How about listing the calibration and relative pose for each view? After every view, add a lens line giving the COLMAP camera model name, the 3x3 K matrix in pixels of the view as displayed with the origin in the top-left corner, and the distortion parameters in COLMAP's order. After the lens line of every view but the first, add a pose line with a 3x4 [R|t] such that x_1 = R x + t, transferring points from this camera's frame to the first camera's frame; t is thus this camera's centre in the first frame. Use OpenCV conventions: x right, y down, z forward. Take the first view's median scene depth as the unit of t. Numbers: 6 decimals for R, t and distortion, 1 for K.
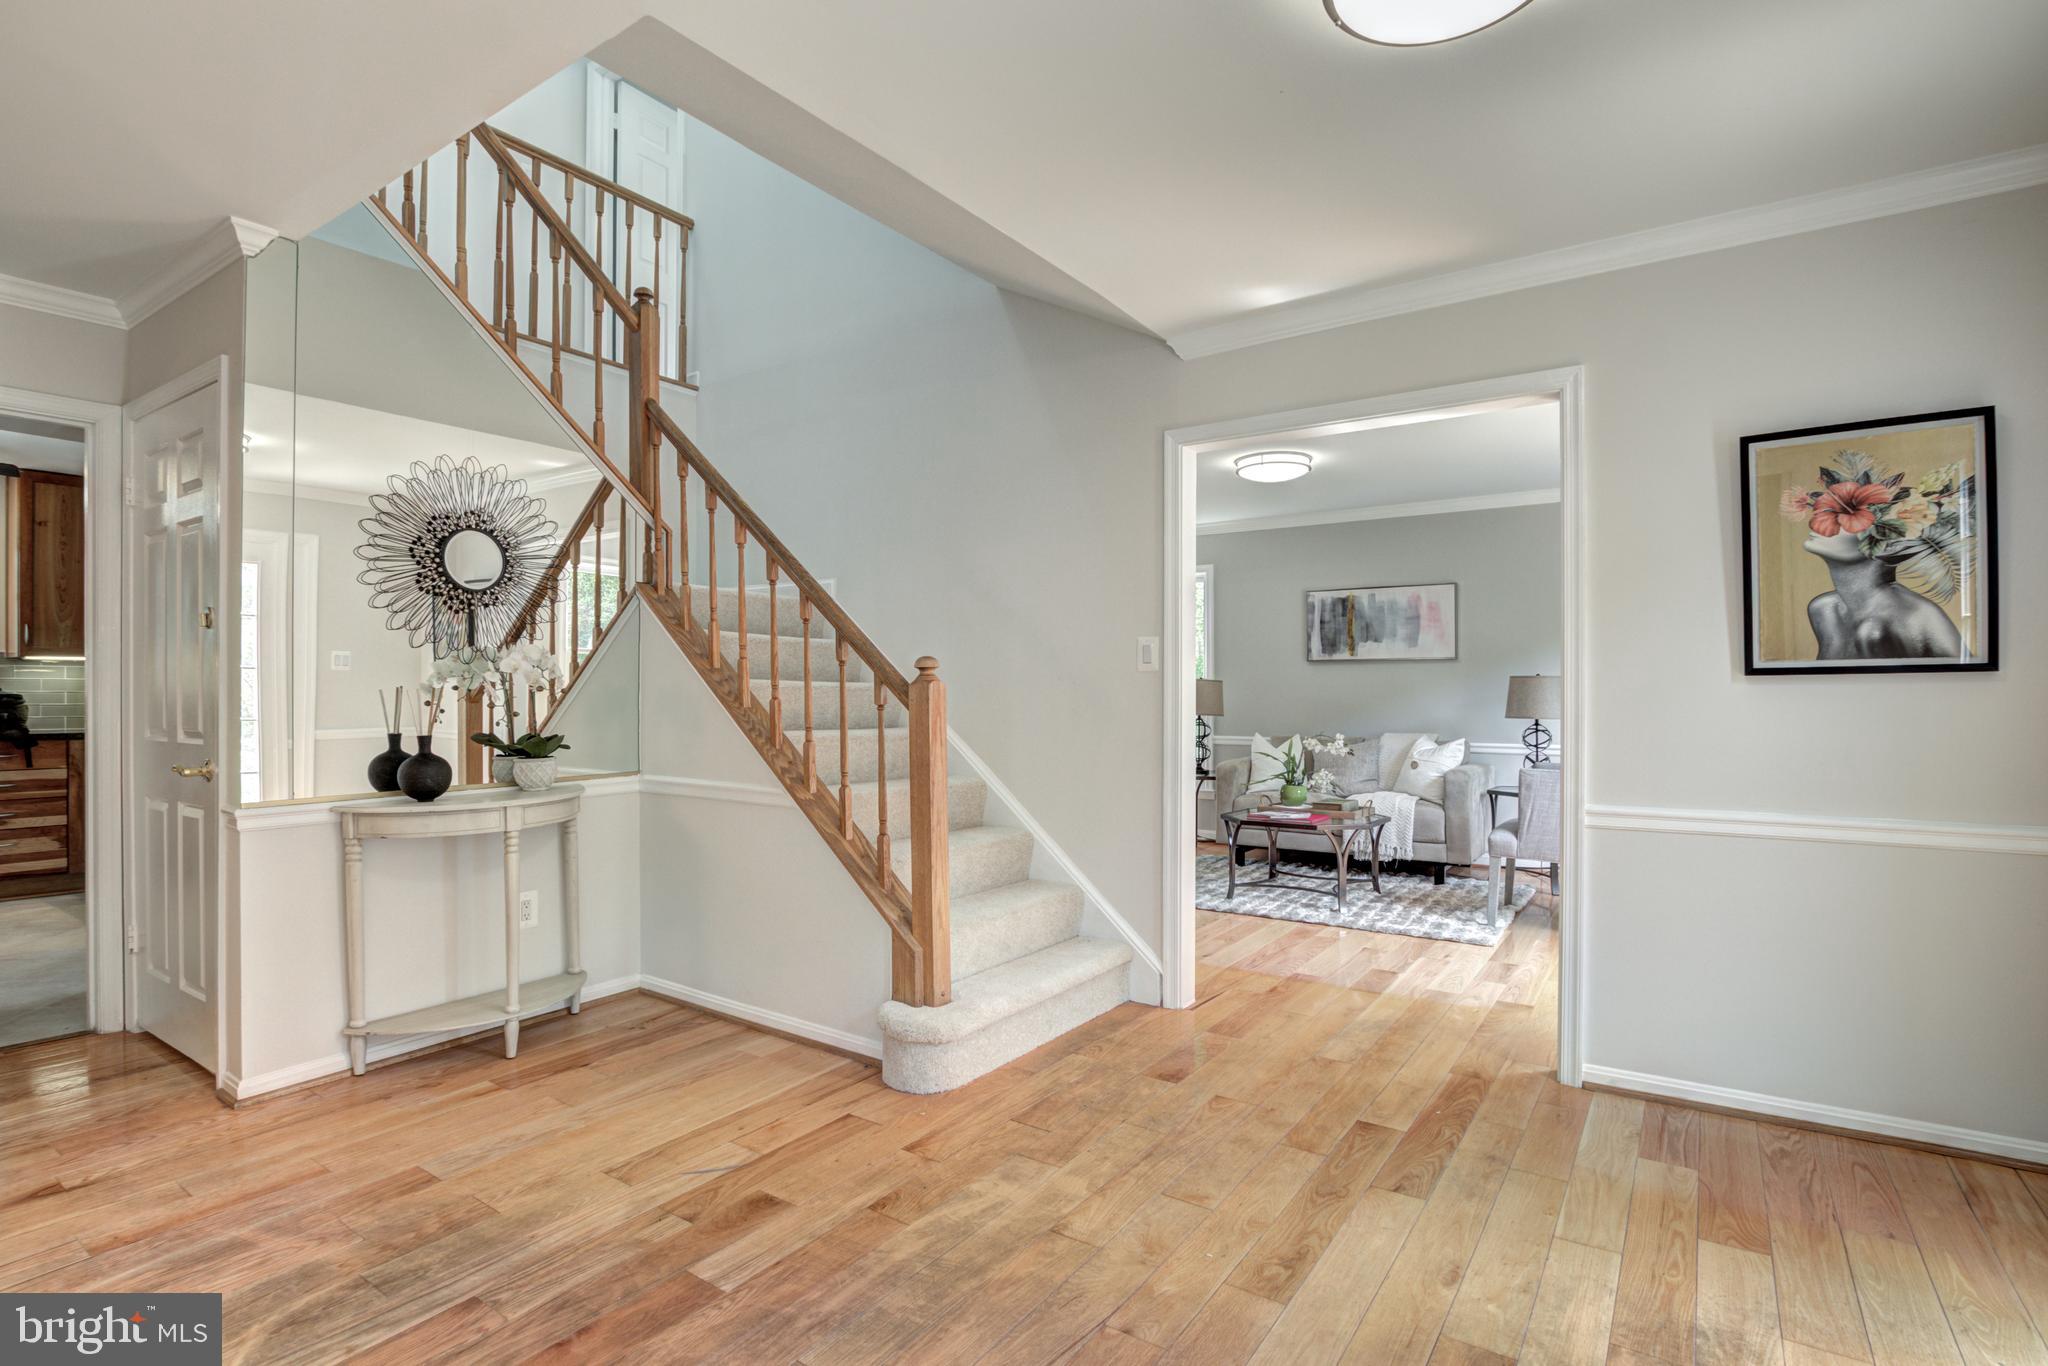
lens RADIAL K [[969.9, 0, 1030.8], [0, 969.9, 685.9], [0, 0, 1]] dist [-0.032934, 0.003888]
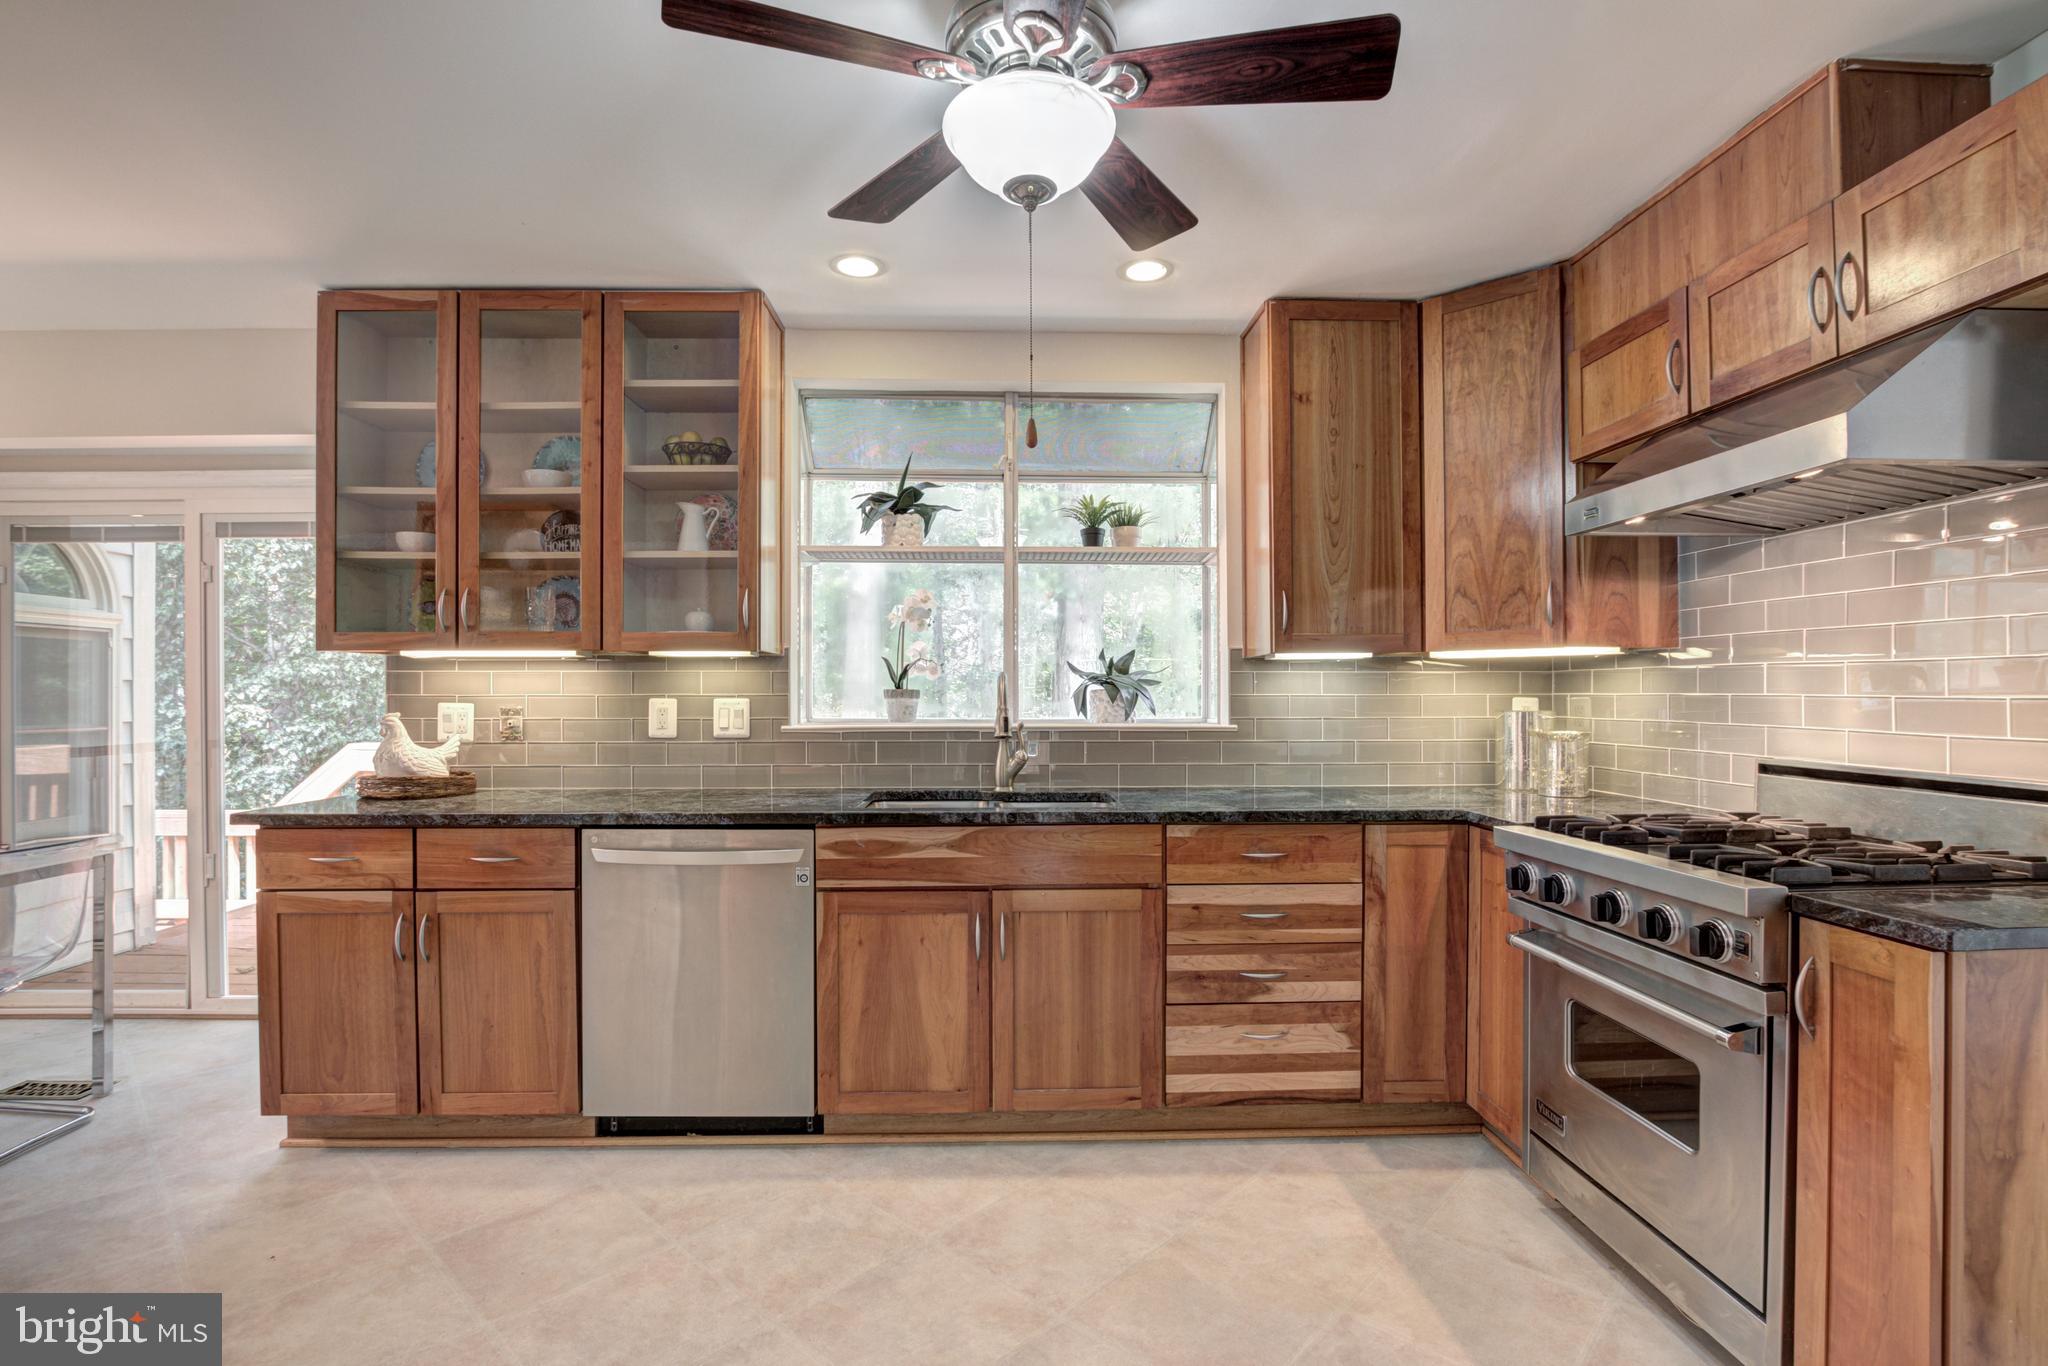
lens RADIAL K [[969.9, 0, 1020.2], [0, 969.9, 689.6], [0, 0, 1]] dist [-0.032934, 0.003888]
pose [[0.573143, -0.004096, -0.819445, -0.750053], [-0.005686, 0.999944, -0.008976, -0.004430], [0.819436, 0.009804, 0.573087, 0.598975]]
